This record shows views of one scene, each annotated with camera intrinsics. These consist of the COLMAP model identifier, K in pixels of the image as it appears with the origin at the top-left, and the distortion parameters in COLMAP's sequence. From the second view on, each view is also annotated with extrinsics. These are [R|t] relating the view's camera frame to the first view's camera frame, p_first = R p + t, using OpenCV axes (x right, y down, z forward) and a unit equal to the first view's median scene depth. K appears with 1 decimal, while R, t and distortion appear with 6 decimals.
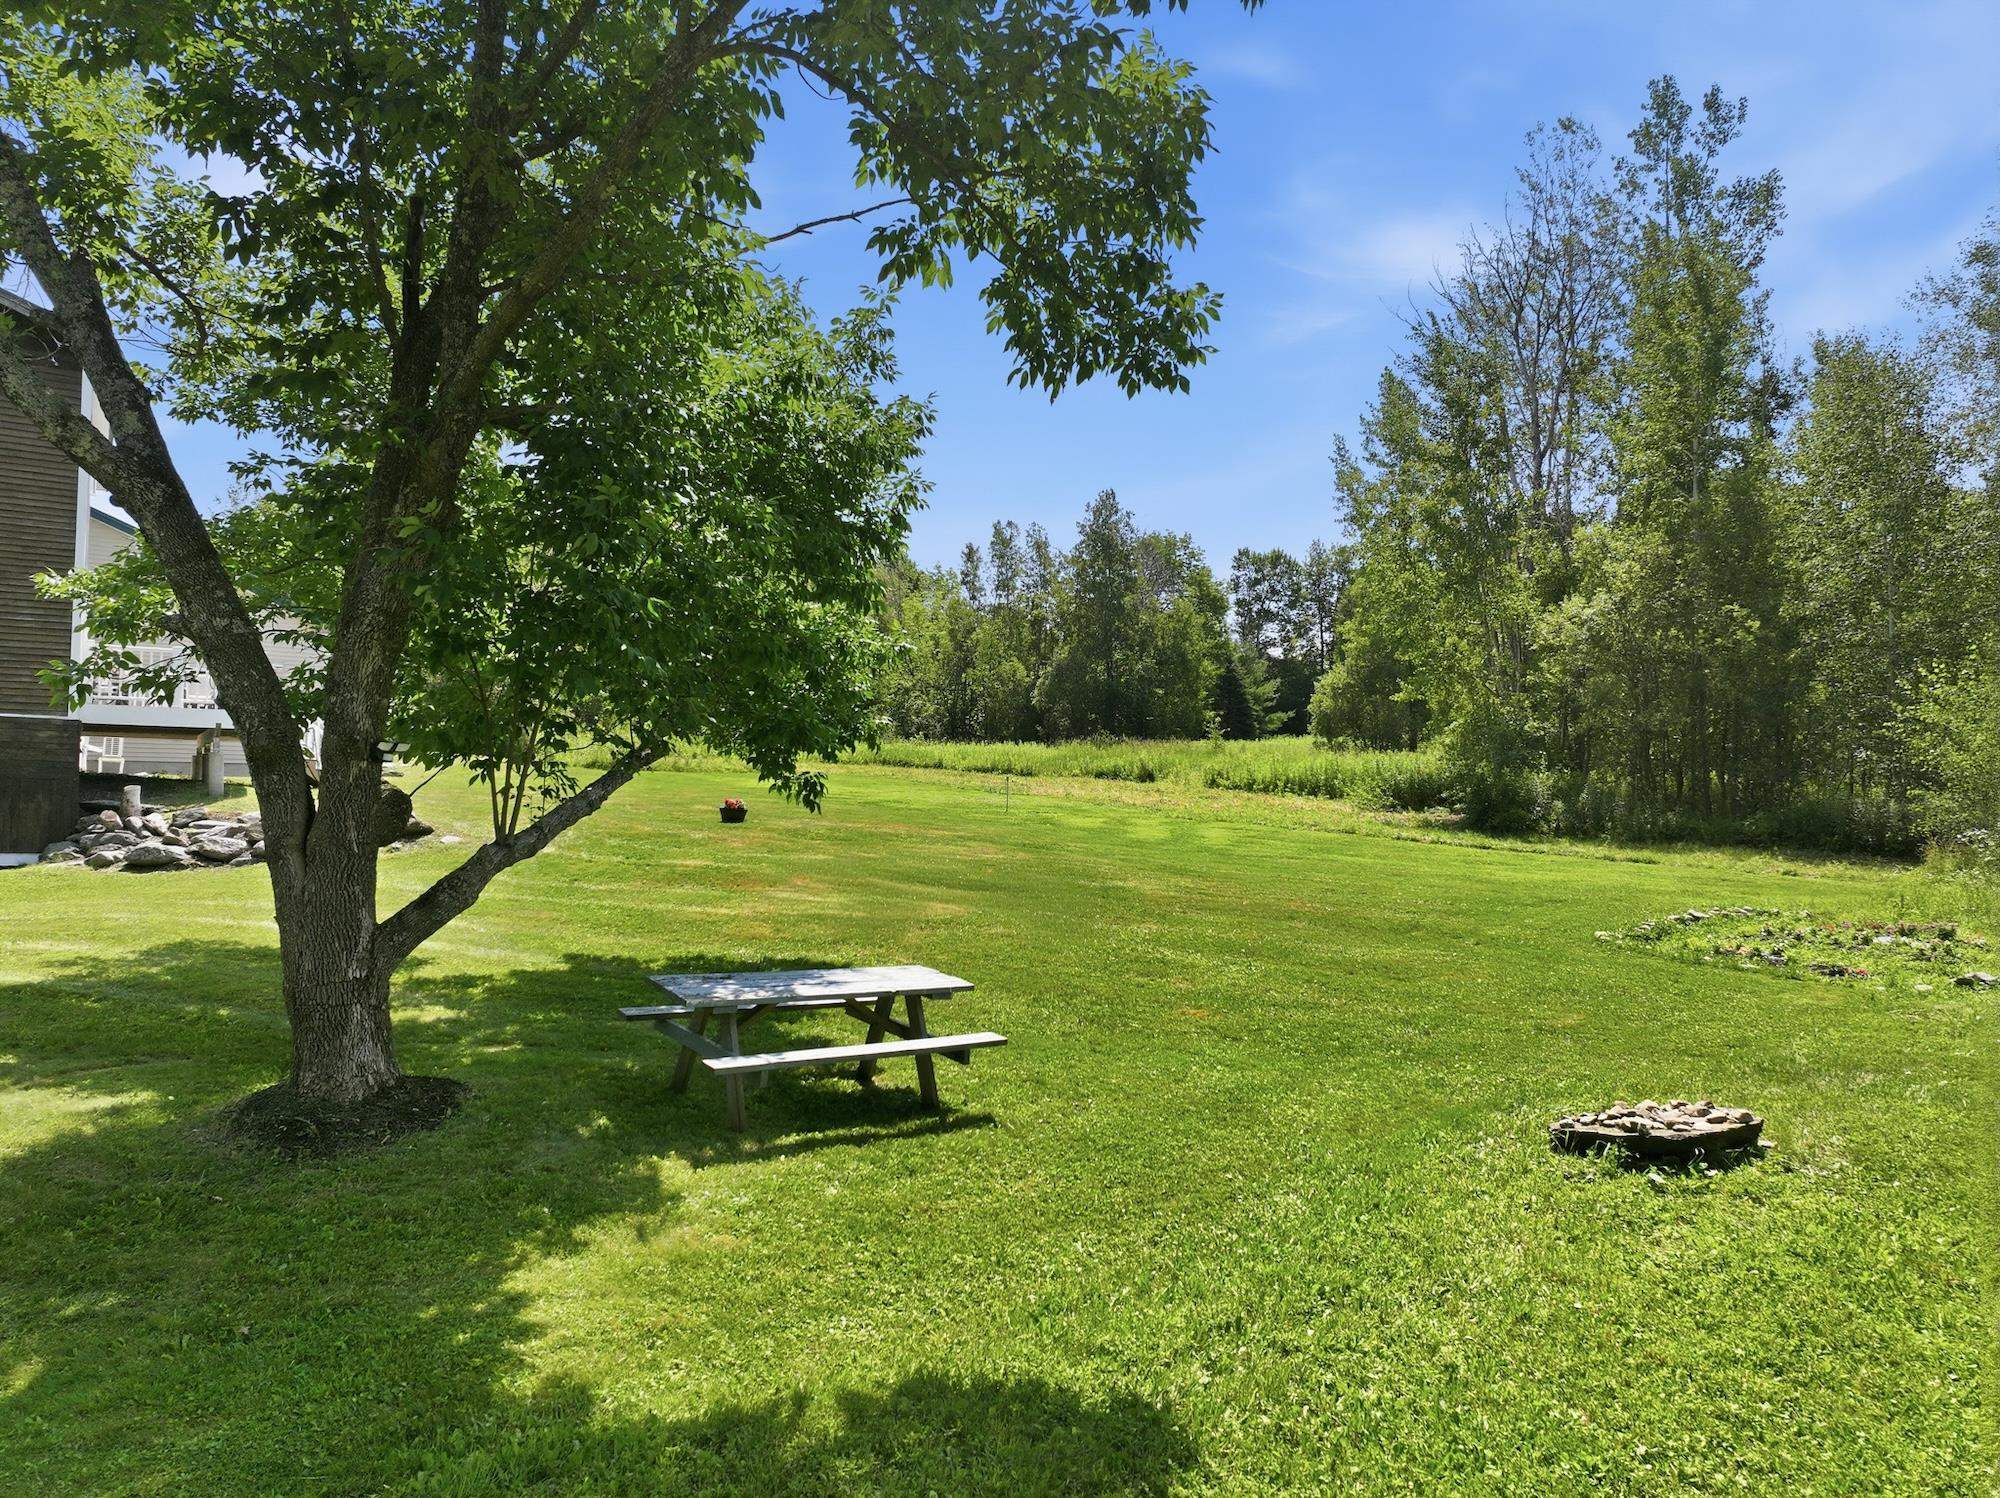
lens RADIAL K [[1391.1, 0, 996.6], [0, 1391.1, 754.0], [0, 0, 1]] dist [0.008768, 0.009130]
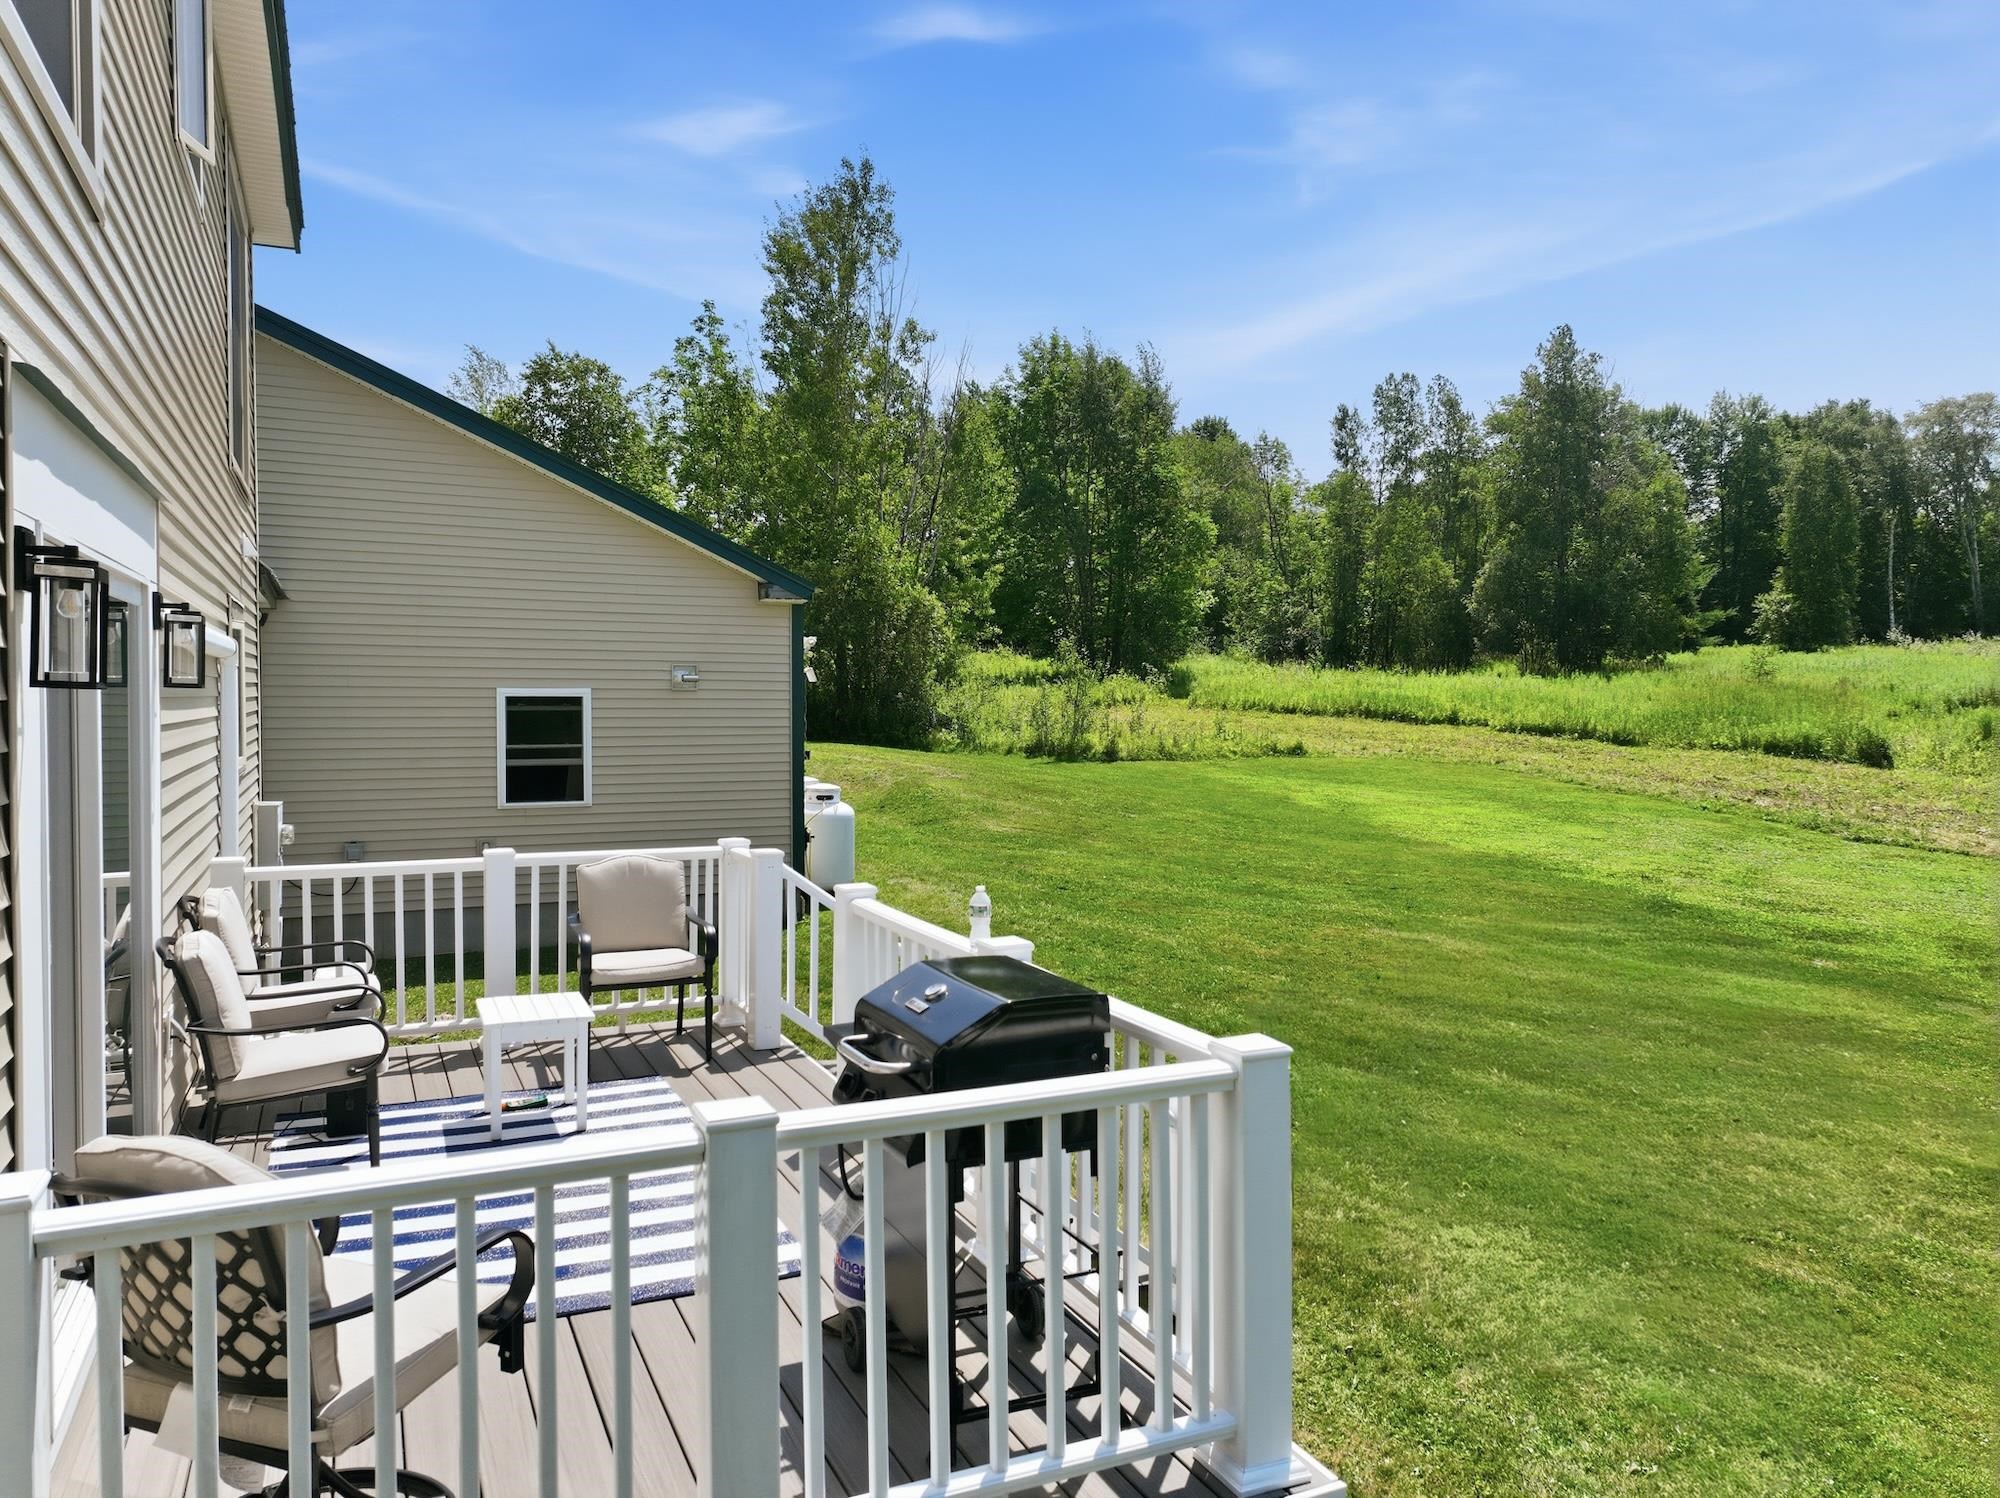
lens RADIAL K [[1391.1, 0, 1002.0], [0, 1391.1, 737.9], [0, 0, 1]] dist [0.008768, 0.009130]
pose [[0.991968, 0.000719, -0.126484, -0.124254], [0.008955, 0.997075, 0.075899, -0.026507], [0.126168, -0.076422, 0.989061, 0.191964]]
